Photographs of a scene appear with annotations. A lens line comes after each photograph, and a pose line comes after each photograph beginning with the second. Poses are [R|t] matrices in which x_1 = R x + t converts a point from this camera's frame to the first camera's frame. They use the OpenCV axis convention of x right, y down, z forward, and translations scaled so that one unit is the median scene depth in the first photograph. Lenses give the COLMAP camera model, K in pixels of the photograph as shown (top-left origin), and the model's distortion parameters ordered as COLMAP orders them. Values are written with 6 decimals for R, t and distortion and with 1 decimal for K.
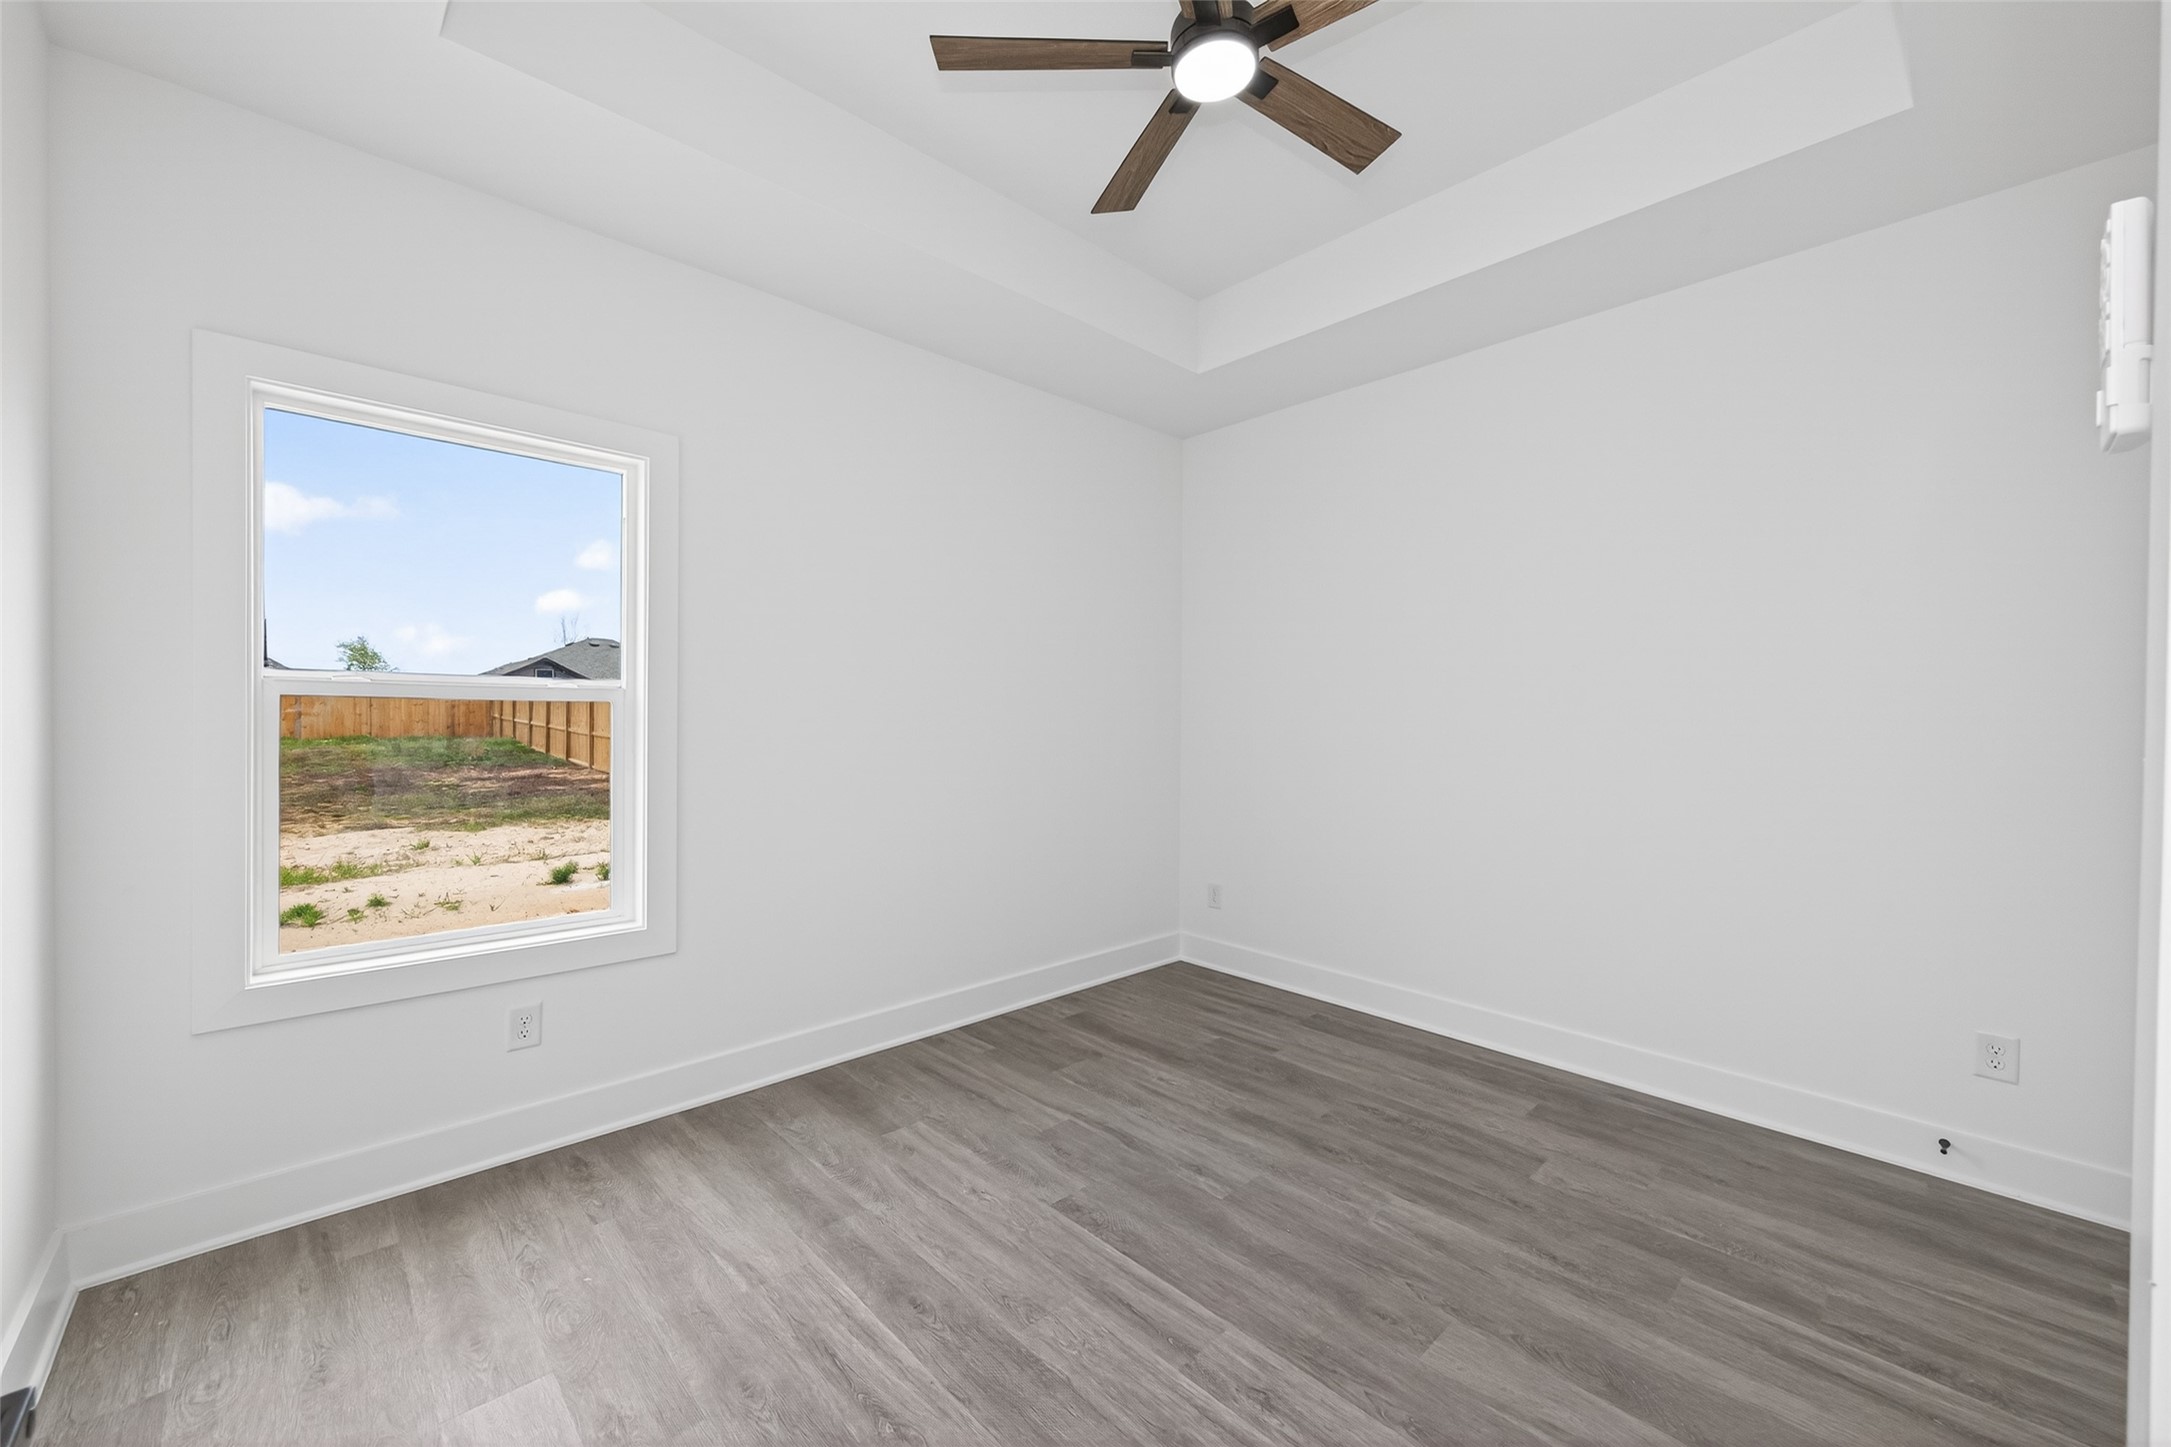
lens RADIAL K [[847.1, 0, 1095.0], [0, 847.1, 724.1], [0, 0, 1]] dist [0.006875, -0.002880]
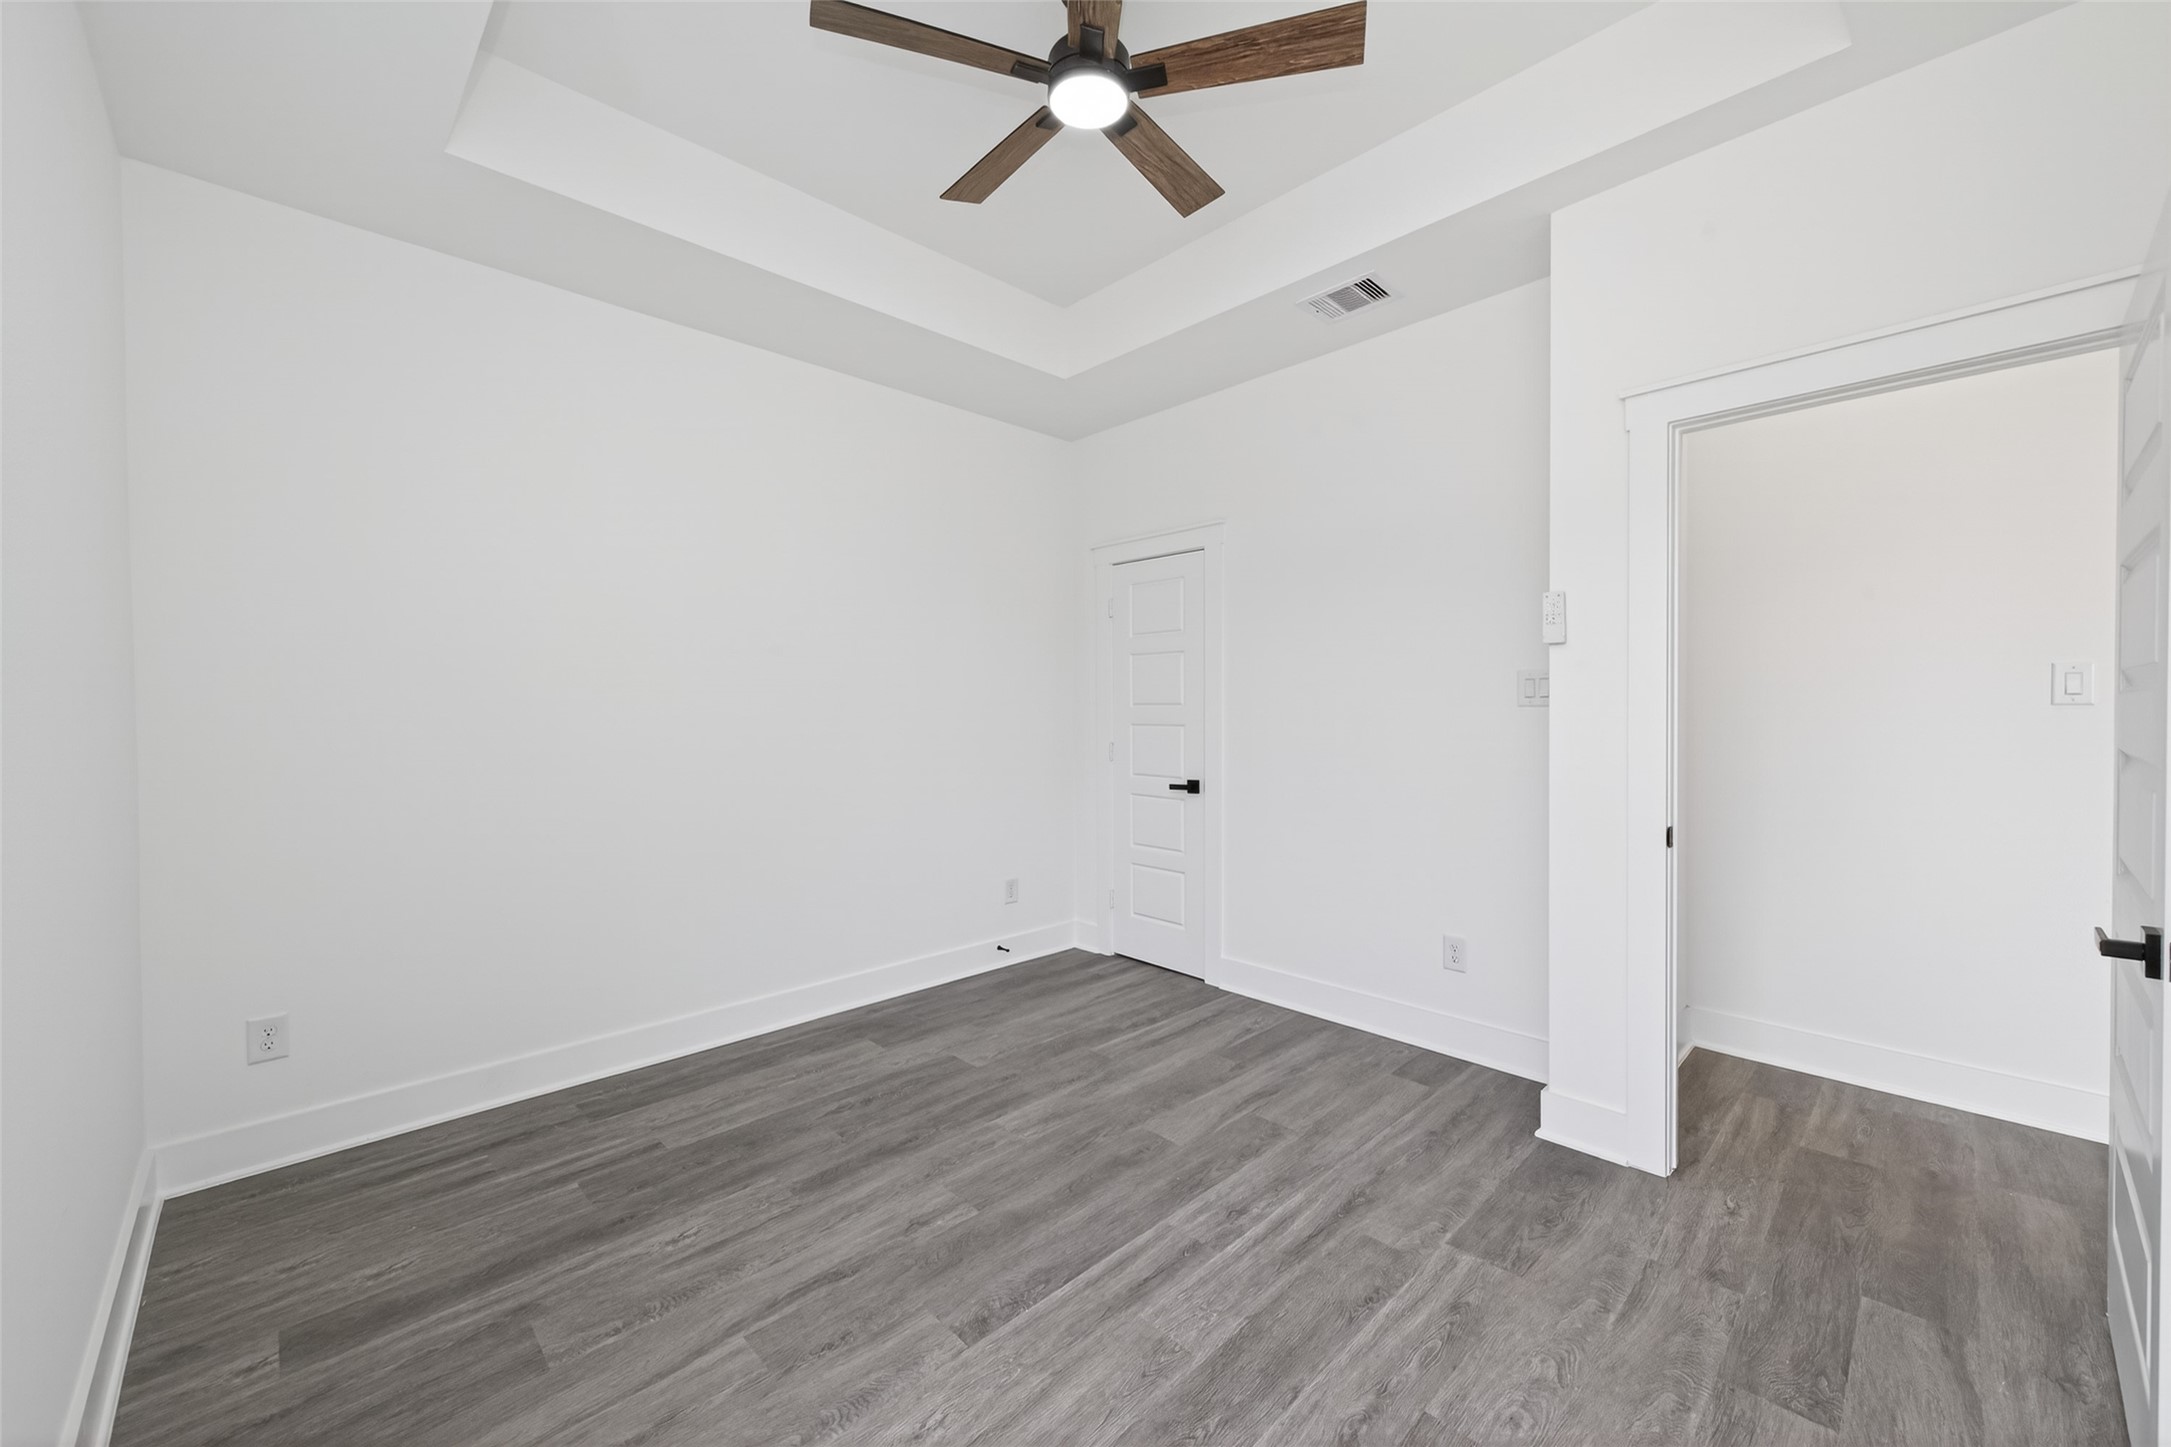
lens RADIAL K [[847.1, 0, 1088.9], [0, 847.1, 716.3], [0, 0, 1]] dist [0.006875, -0.002880]
pose [[-0.014547, -0.017174, 0.999747, -0.752211], [0.020167, 0.999644, 0.017465, -0.015360], [-0.999691, 0.020416, -0.014196, 0.820479]]
